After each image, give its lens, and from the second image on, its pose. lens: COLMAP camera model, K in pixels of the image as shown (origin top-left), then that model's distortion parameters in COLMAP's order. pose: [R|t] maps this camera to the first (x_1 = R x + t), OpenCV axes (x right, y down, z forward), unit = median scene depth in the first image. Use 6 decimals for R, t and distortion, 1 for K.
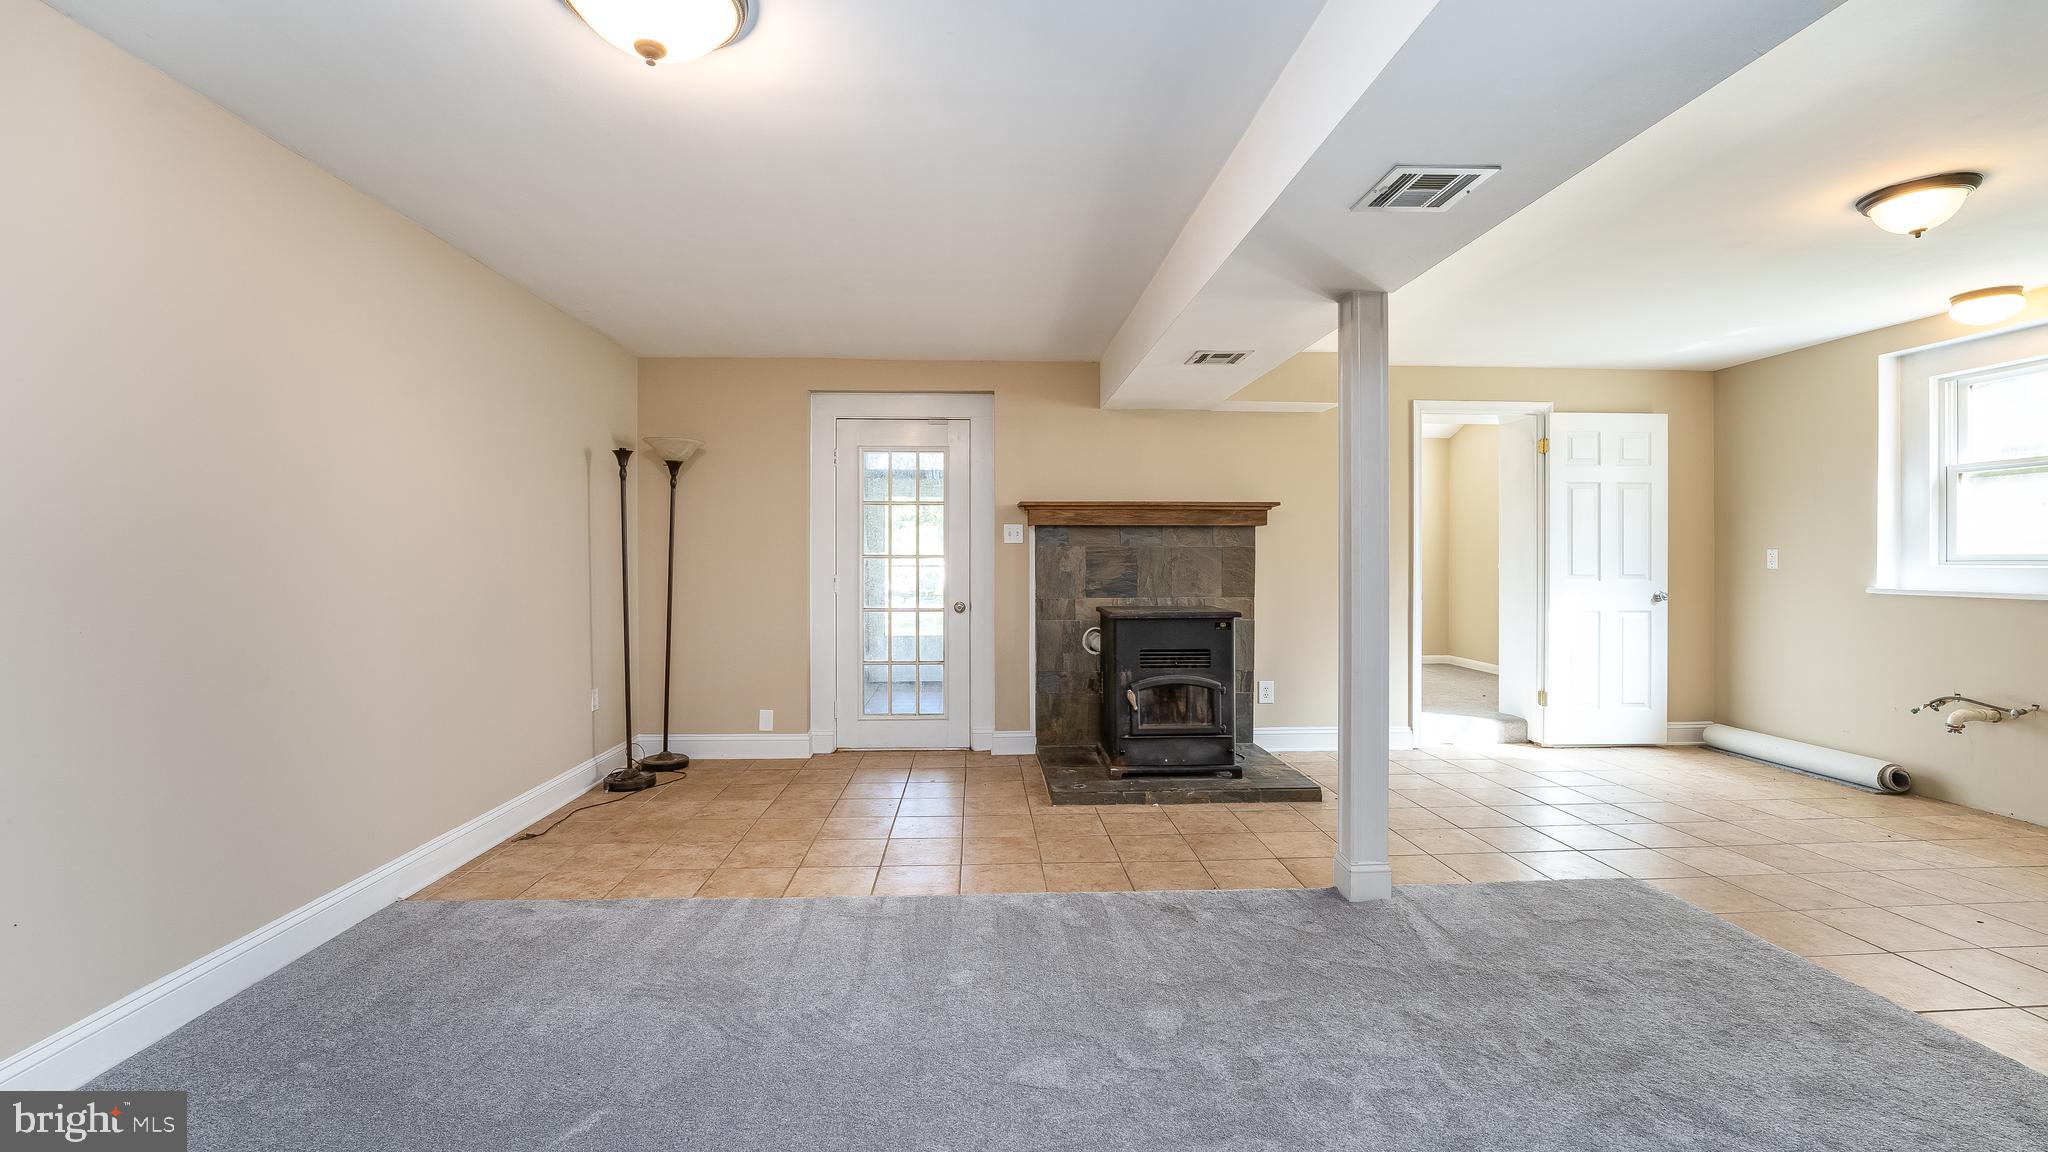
lens RADIAL K [[839.5, 0, 1023.0], [0, 839.5, 571.5], [0, 0, 1]] dist [-0.019167, -0.001370]
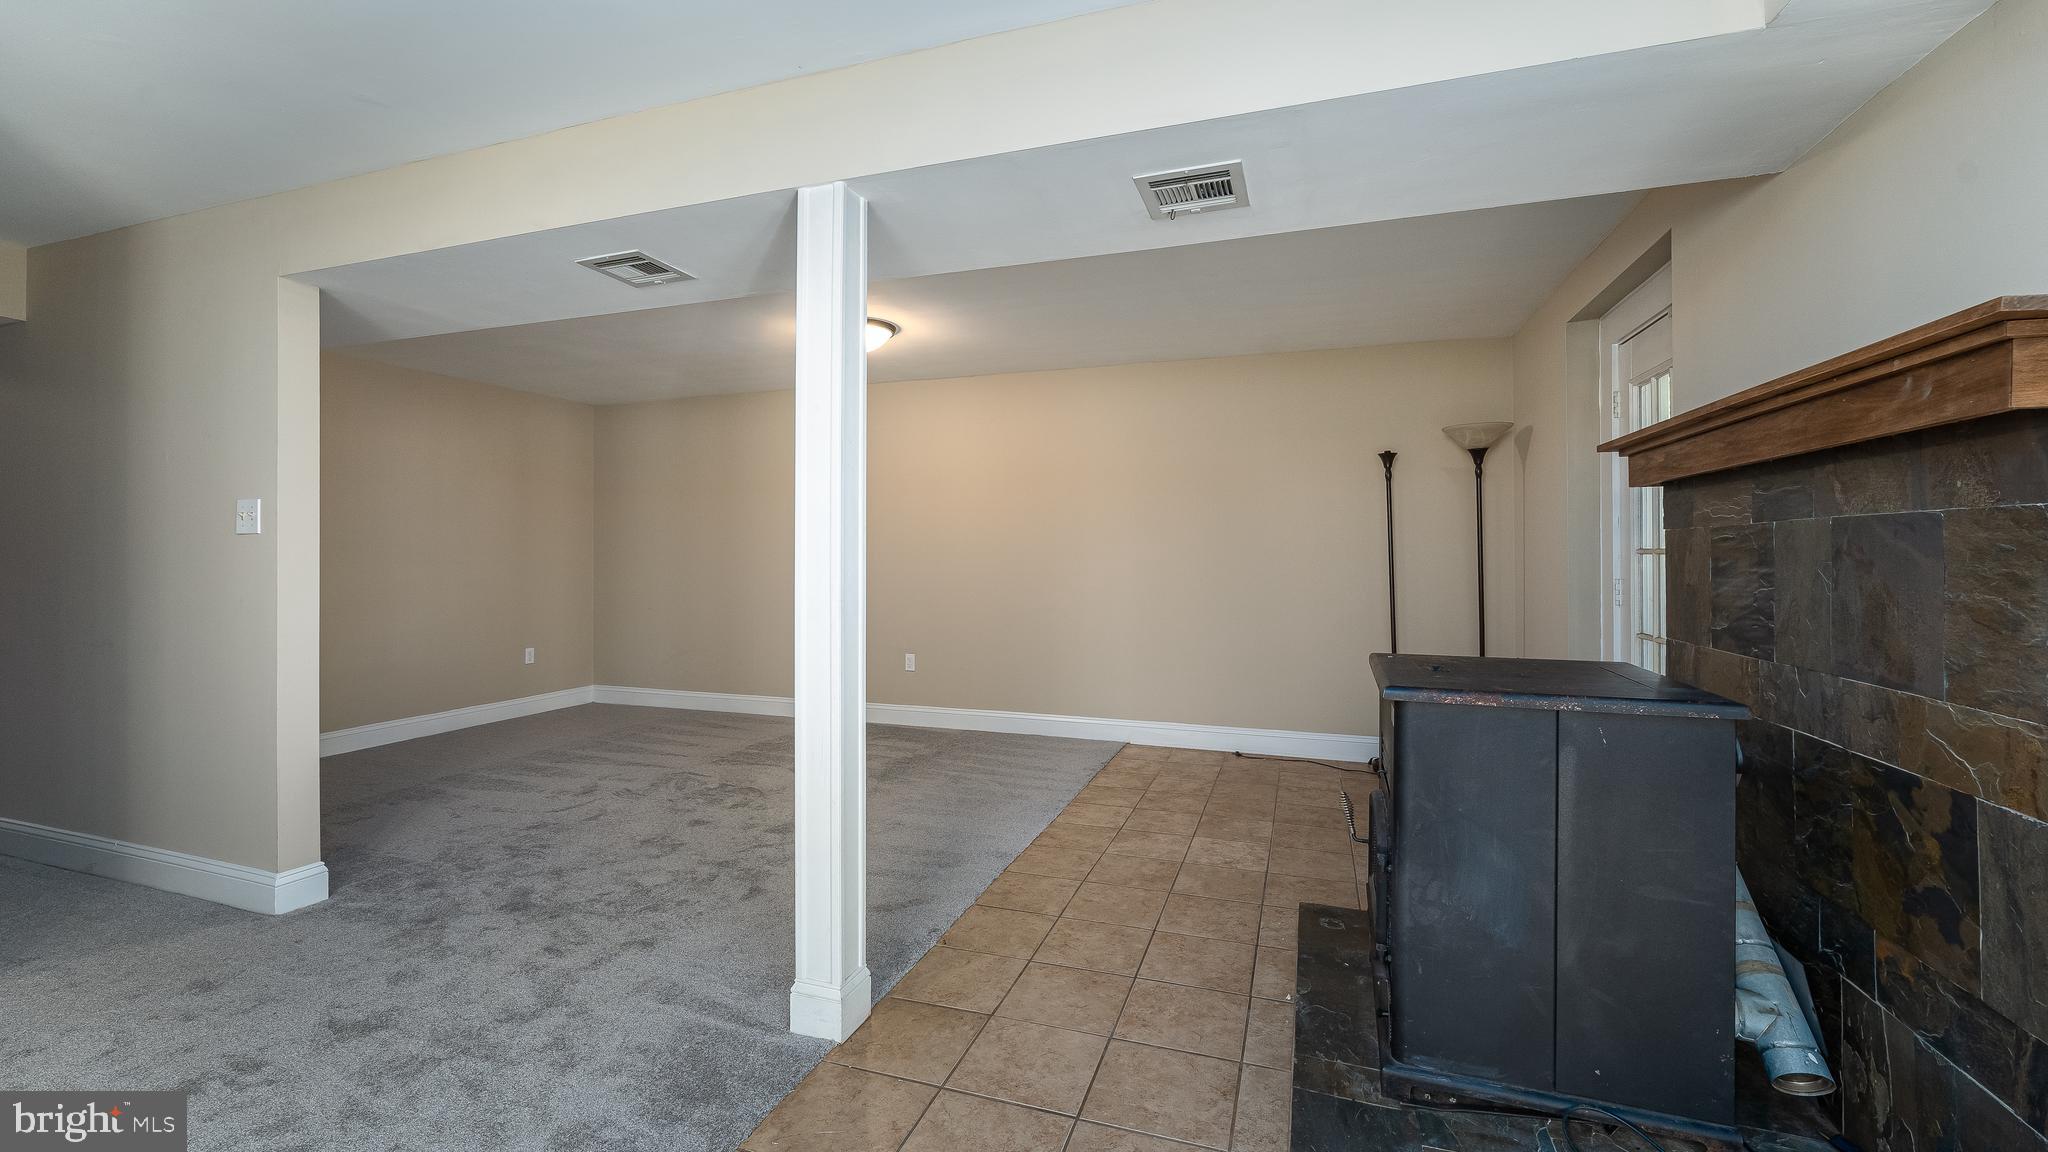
lens RADIAL K [[839.5, 0, 1023.9], [0, 839.5, 560.2], [0, 0, 1]] dist [-0.019167, -0.001370]
pose [[-0.384454, 0.006356, -0.923122, 0.846665], [-0.001896, 0.999969, 0.007675, -0.019830], [0.923142, 0.004701, -0.384430, 1.196971]]
